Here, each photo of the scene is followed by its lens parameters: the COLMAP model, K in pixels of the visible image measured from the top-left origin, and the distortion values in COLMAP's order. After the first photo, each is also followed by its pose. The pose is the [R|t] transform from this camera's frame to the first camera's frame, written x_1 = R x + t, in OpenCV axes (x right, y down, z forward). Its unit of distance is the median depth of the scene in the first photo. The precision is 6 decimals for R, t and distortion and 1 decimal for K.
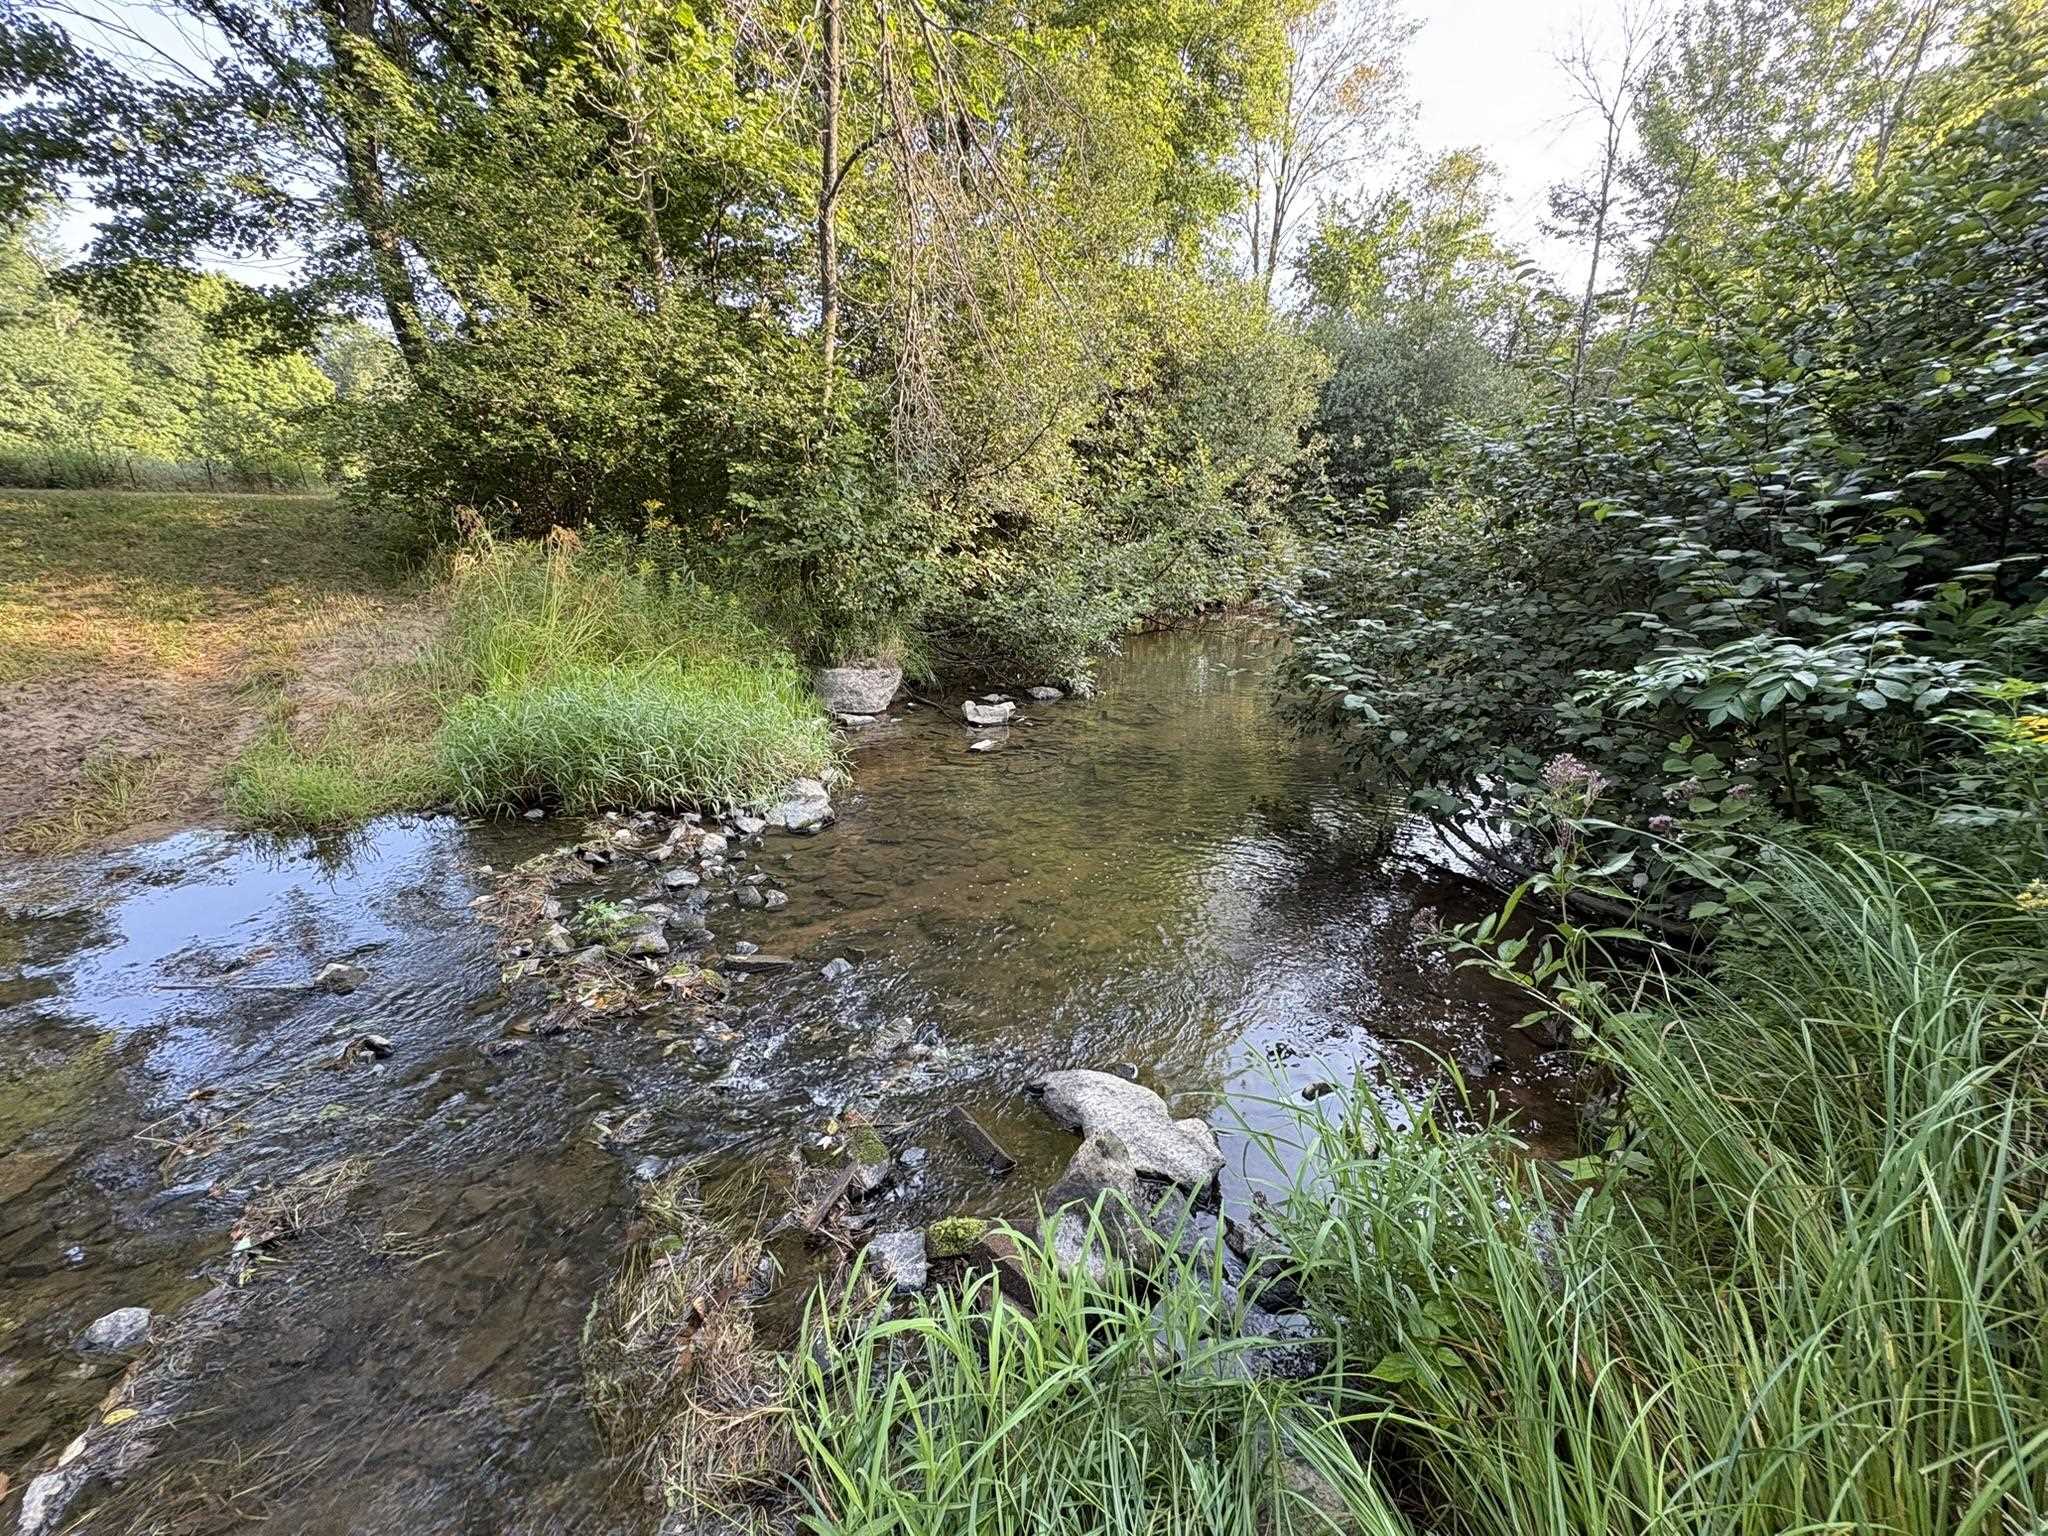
lens RADIAL K [[813.5, 0, 1015.1], [0, 813.5, 767.9], [0, 0, 1]] dist [0.000134, 0.000024]
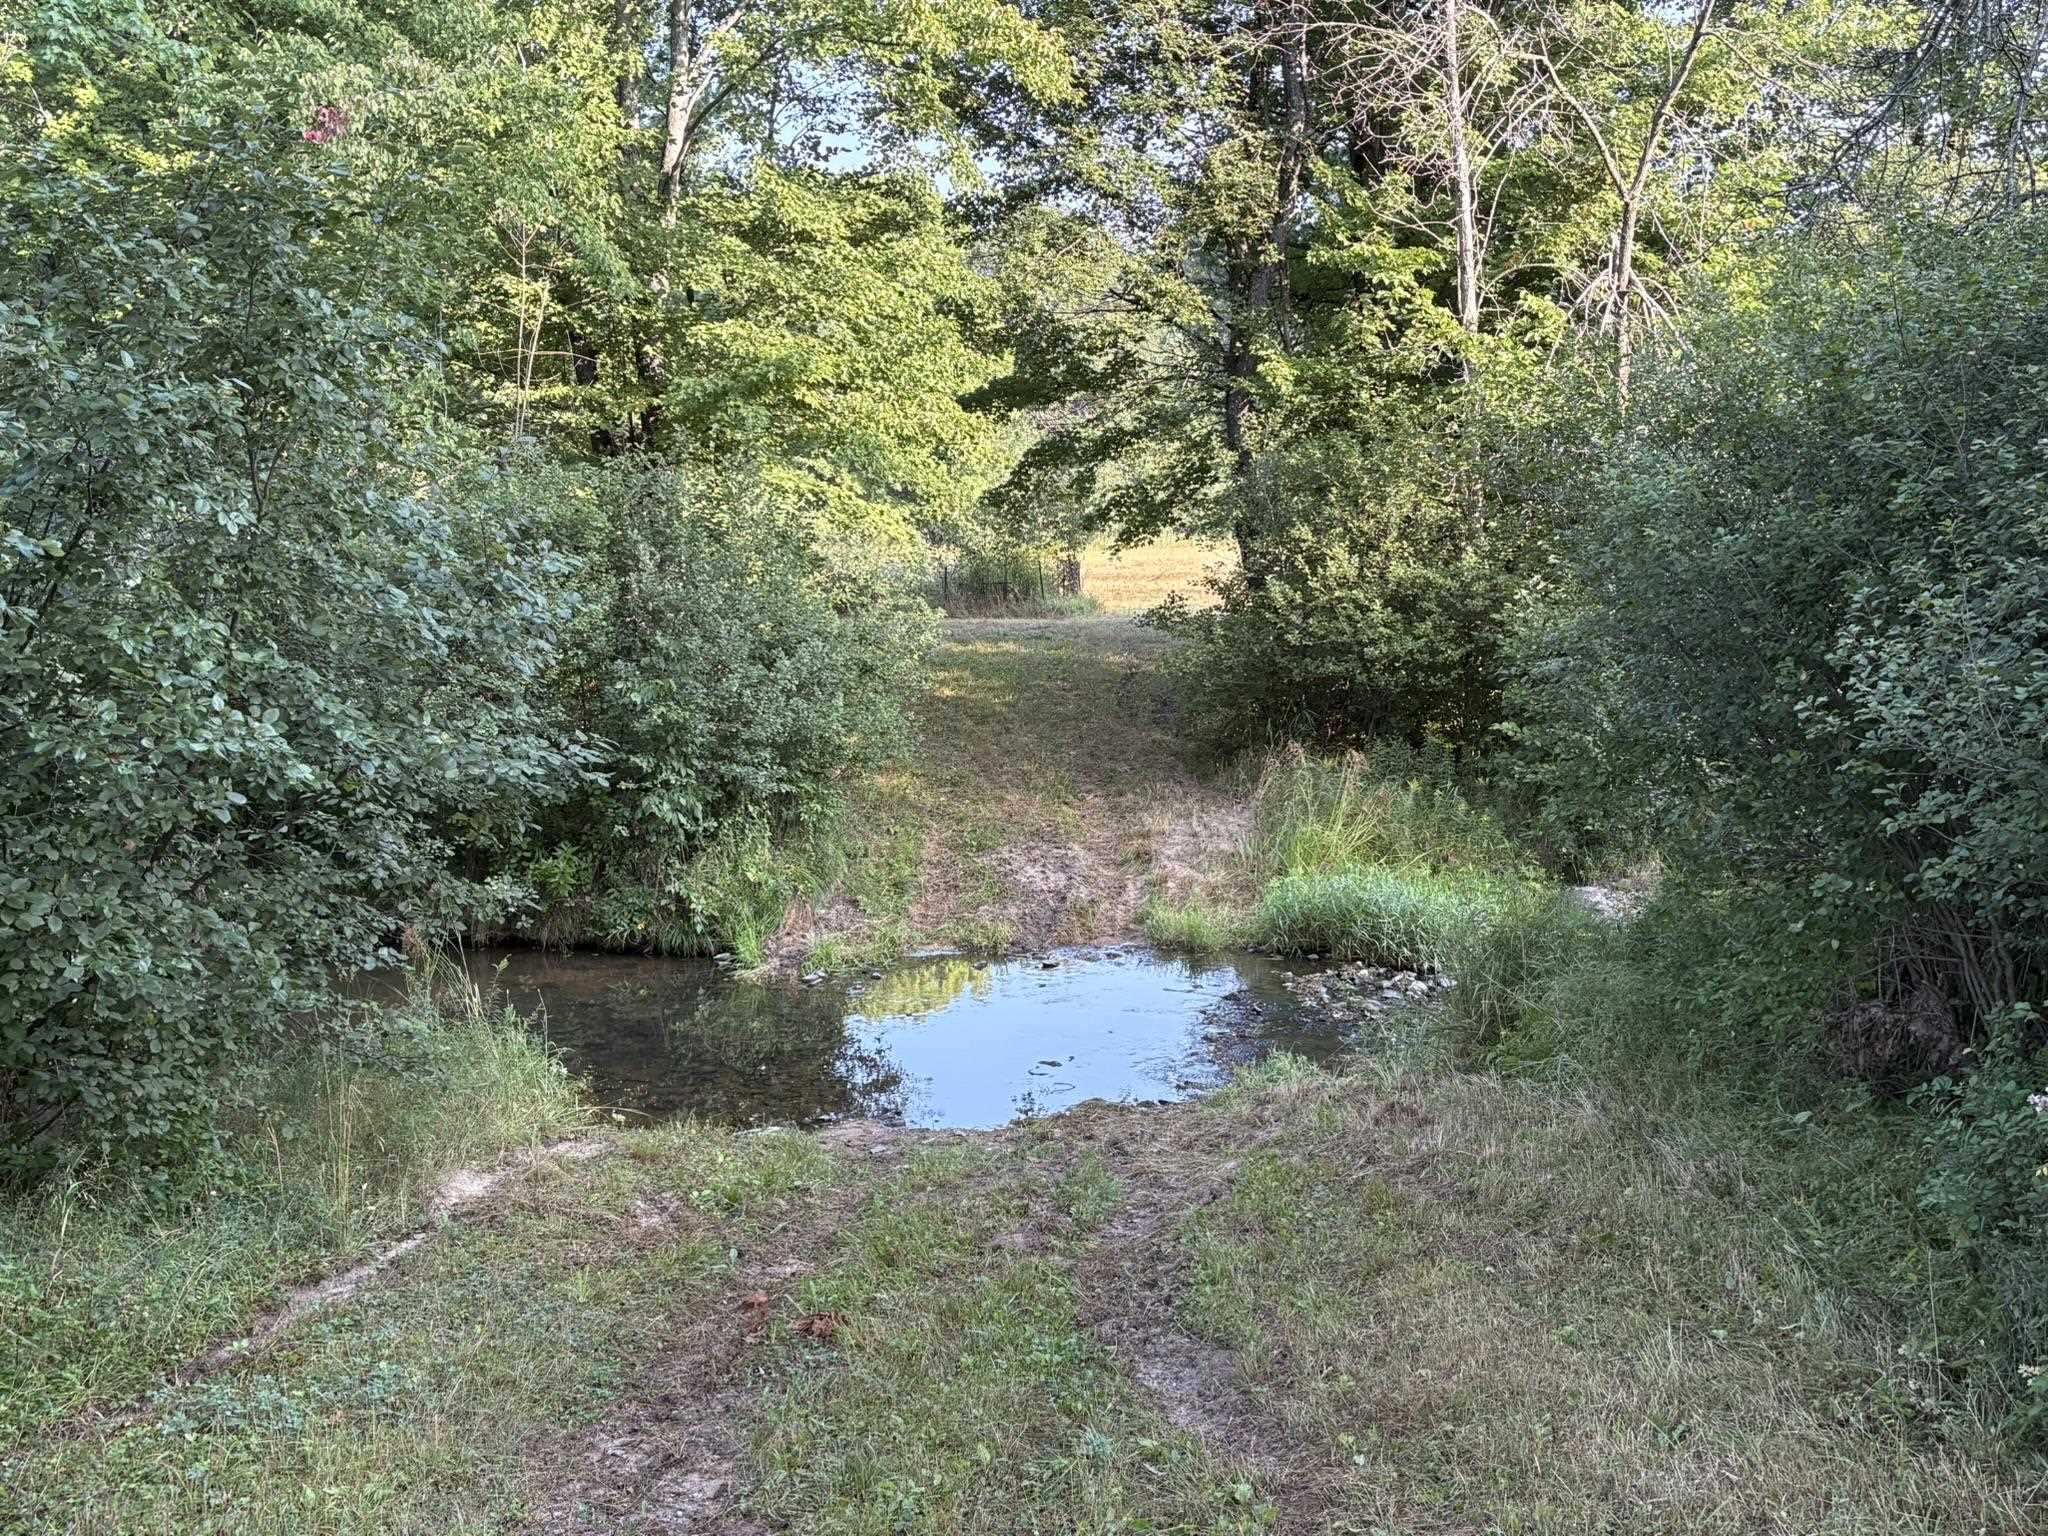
lens RADIAL K [[2224.1, 0, 1029.9], [0, 2224.1, 772.3], [0, 0, 1]] dist [0.163621, 0.000000]
pose [[0.805815, 0.047548, -0.590255, 0.405986], [-0.156364, 0.978479, -0.134647, 0.104028], [0.571150, 0.200795, 0.795908, -0.765658]]
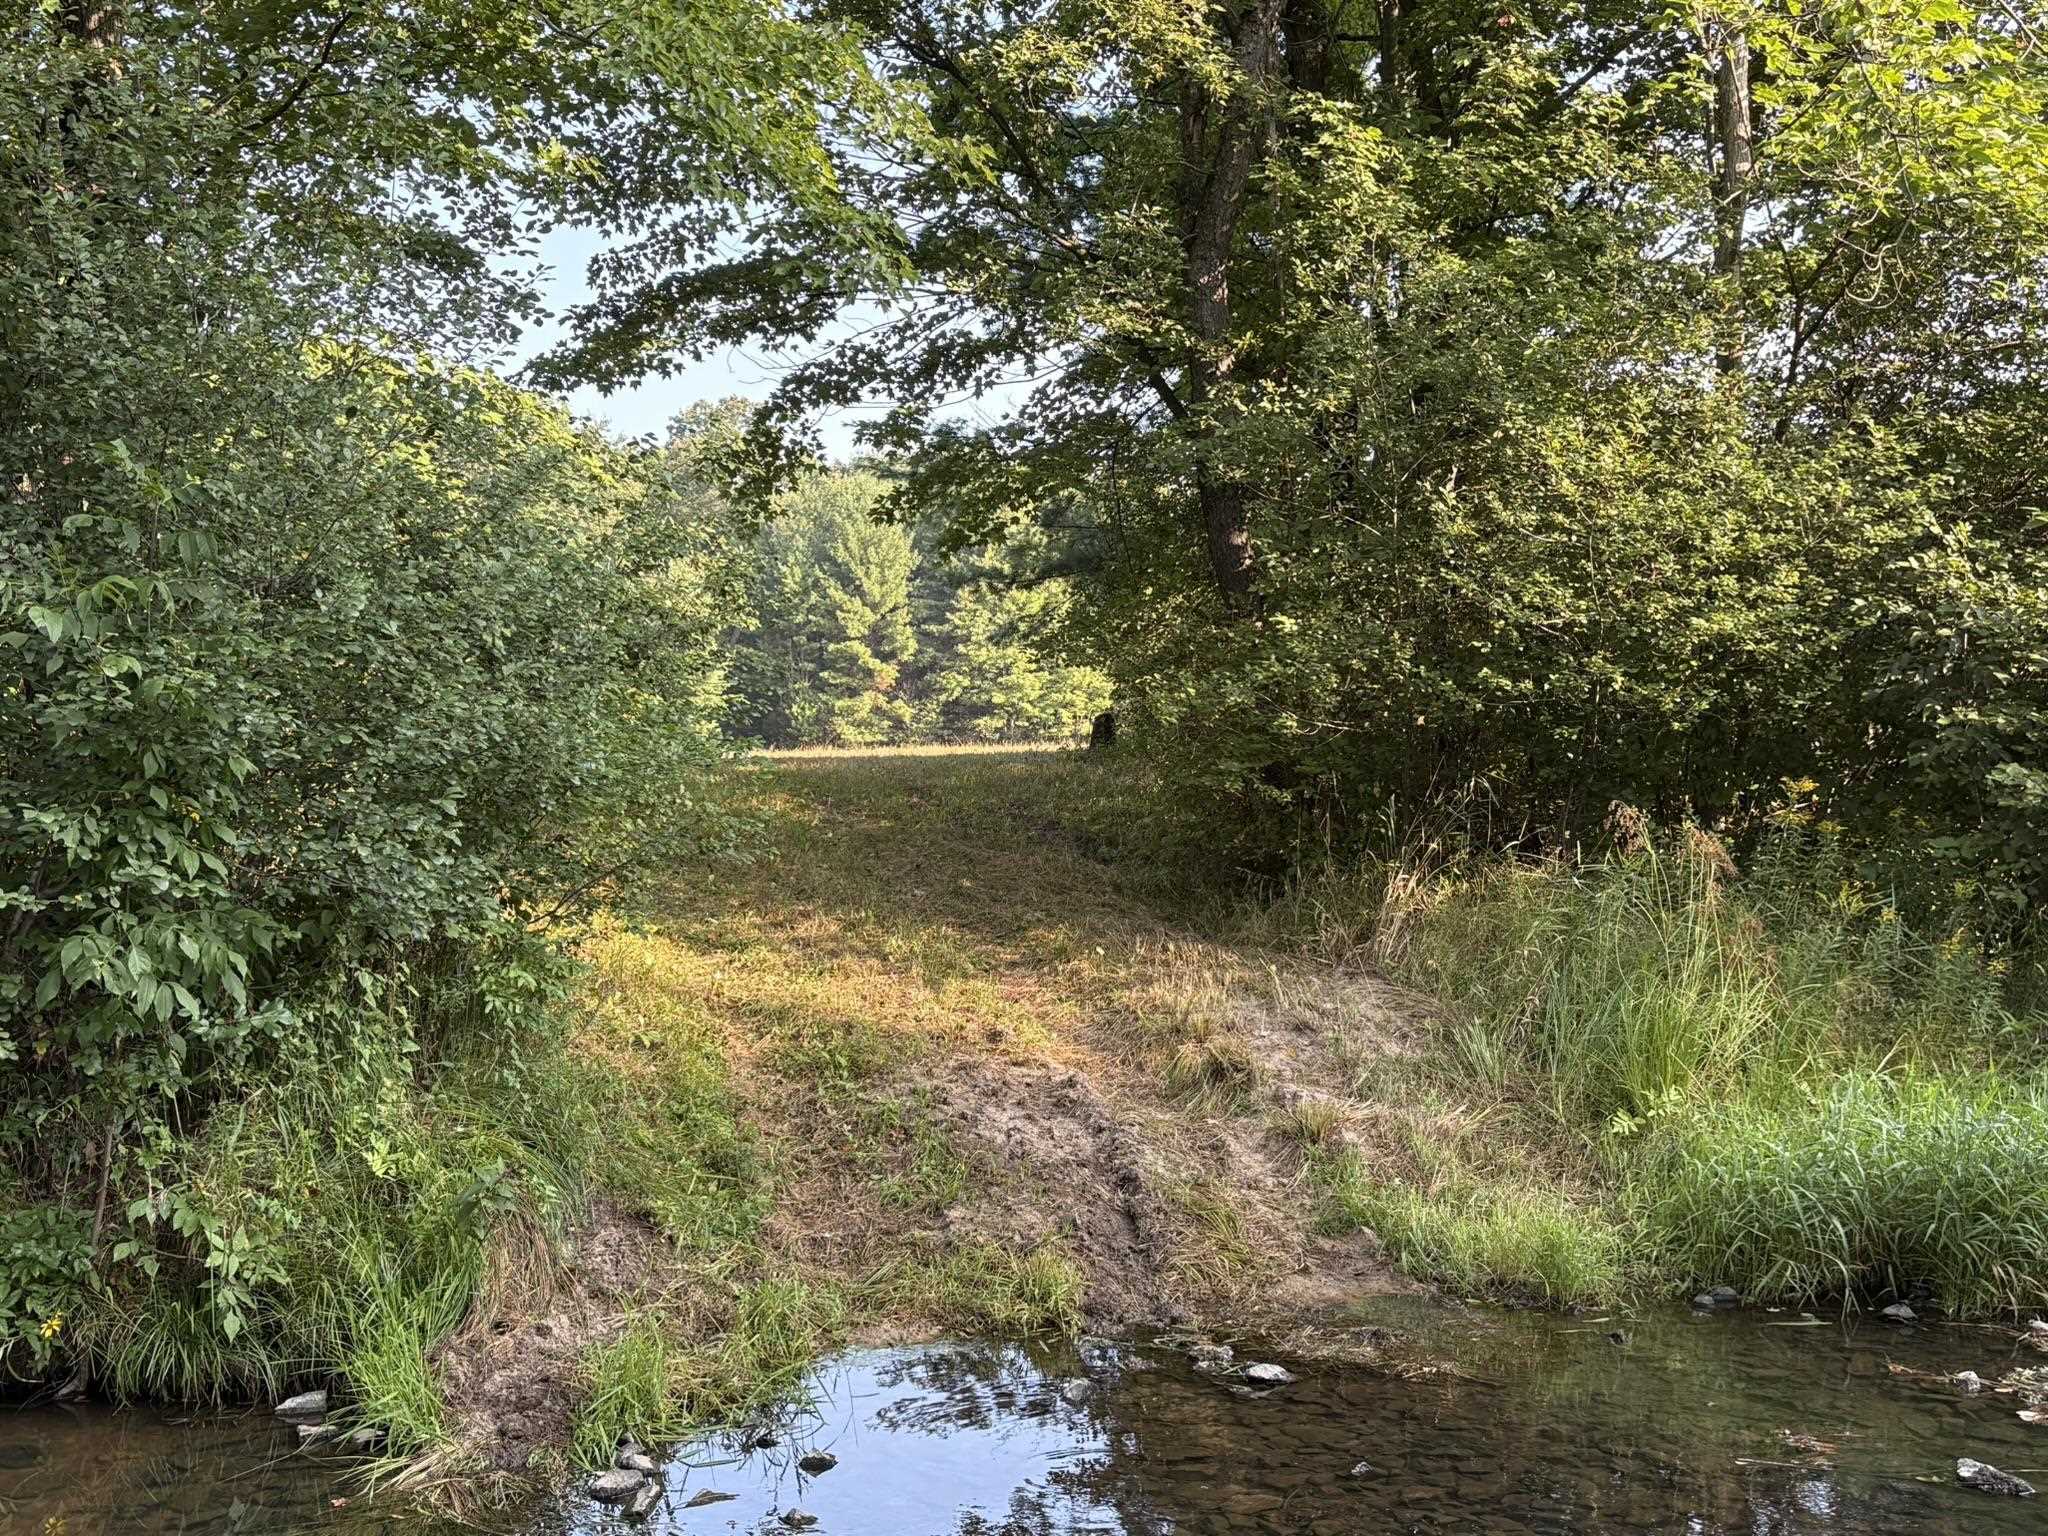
lens RADIAL K [[2202.4, 0, 1019.5], [0, 2202.4, 796.6], [0, 0, 1]] dist [0.029209, 0.000000]
pose [[0.923584, -0.013833, -0.383147, -0.161884], [-0.093148, 0.961310, -0.259243, 0.049787], [0.371909, 0.275122, 0.886562, -0.218209]]
